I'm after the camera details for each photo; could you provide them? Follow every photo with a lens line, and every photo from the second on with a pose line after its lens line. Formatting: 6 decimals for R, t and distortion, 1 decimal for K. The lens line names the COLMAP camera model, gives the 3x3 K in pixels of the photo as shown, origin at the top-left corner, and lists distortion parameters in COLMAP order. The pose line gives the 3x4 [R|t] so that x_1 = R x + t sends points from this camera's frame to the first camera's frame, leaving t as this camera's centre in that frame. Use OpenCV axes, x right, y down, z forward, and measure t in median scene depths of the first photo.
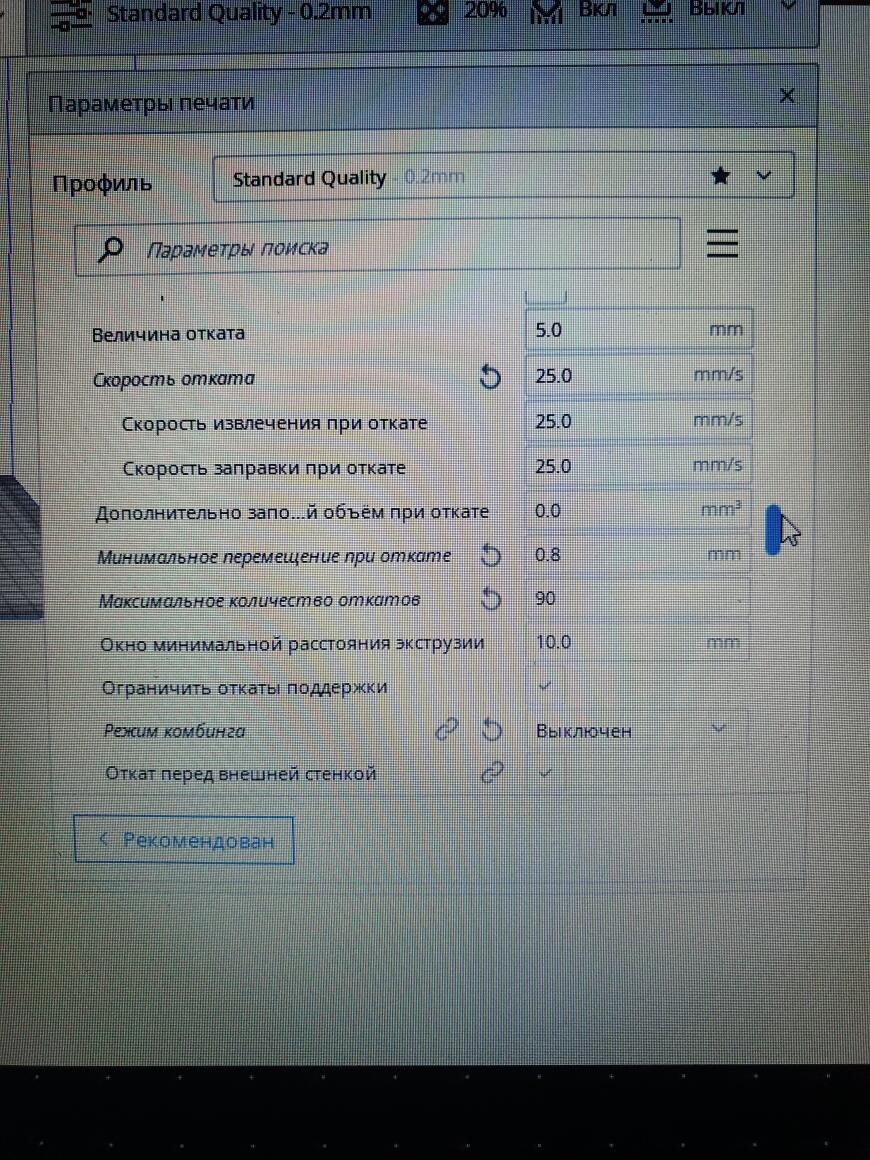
lens RADIAL K [[1005.5, 0, 466.0], [0, 1005.5, 579.9], [0, 0, 1]] dist [-0.113719, 0.148775]
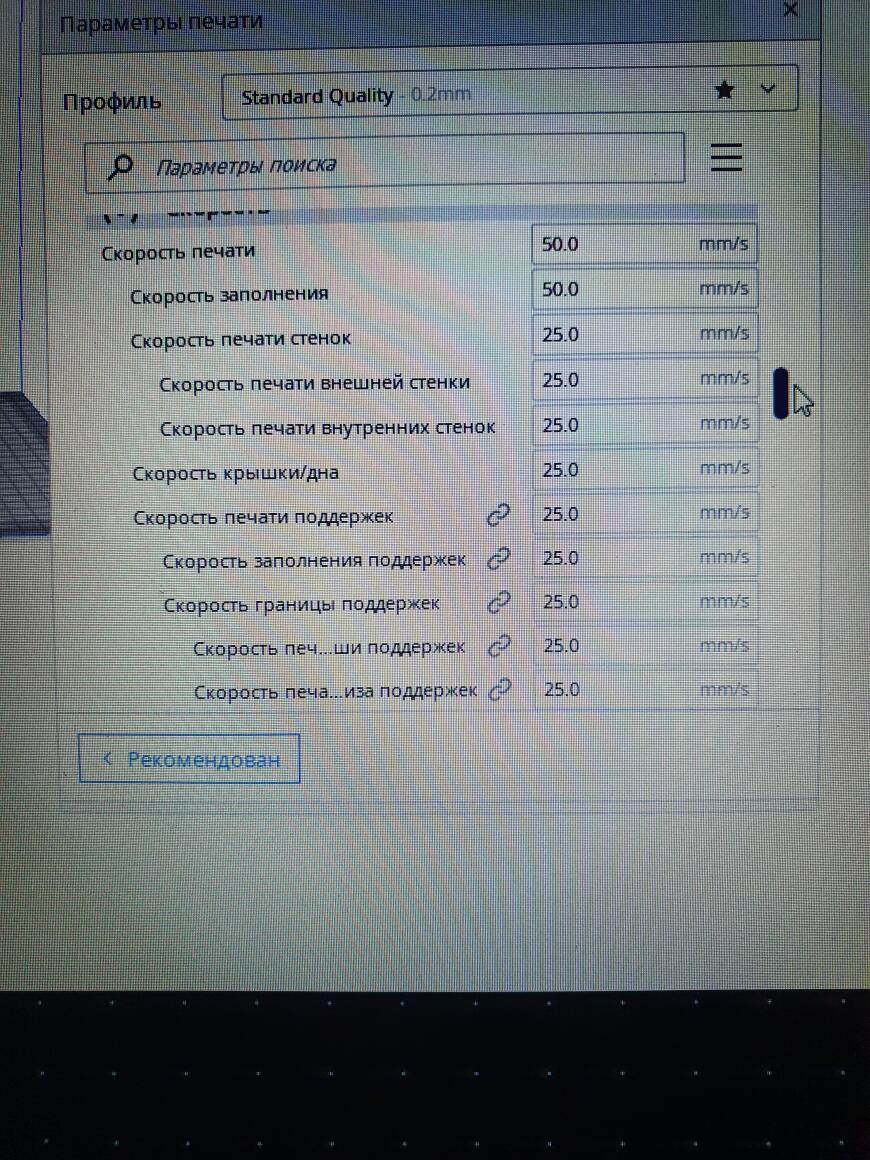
lens RADIAL K [[1005.5, 0, 466.1], [0, 1005.5, 572.4], [0, 0, 1]] dist [-0.113719, 0.148775]
pose [[0.999959, -0.003087, -0.008472, 0.001012], [0.002858, 0.999632, -0.026972, 0.108449], [0.008552, 0.026946, 0.999600, 0.005993]]
